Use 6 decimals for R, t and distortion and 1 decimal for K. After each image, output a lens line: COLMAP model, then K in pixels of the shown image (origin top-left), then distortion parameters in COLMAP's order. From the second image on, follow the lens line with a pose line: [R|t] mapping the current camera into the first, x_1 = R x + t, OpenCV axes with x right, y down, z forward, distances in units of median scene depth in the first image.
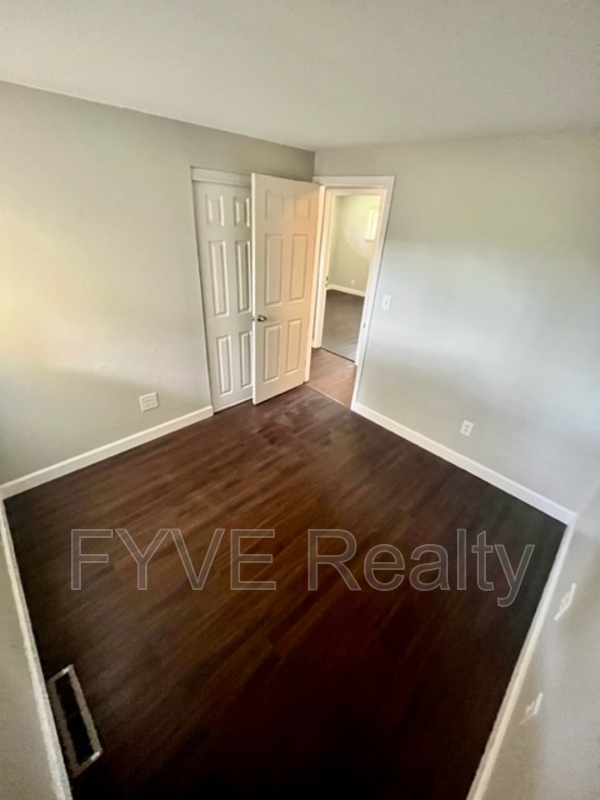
lens RADIAL K [[322.8, 0, 300.9], [0, 322.8, 400.8], [0, 0, 1]] dist [0.011544, 0.000001]
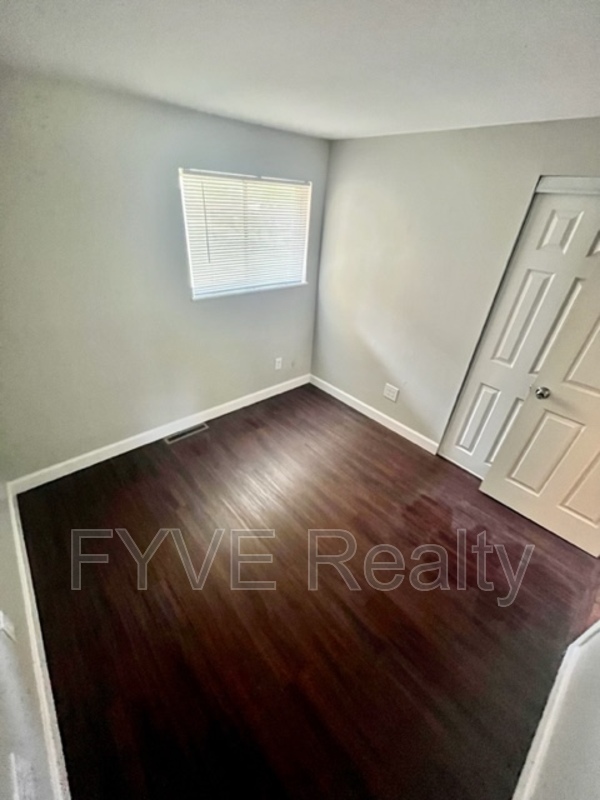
lens RADIAL K [[322.8, 0, 300.9], [0, 322.8, 400.8], [0, 0, 1]] dist [0.011544, 0.000001]
pose [[-0.039957, 0.486359, -0.872845, 0.482657], [-0.561814, 0.711448, 0.422145, -0.247951], [0.826298, 0.507244, 0.244816, 0.441166]]
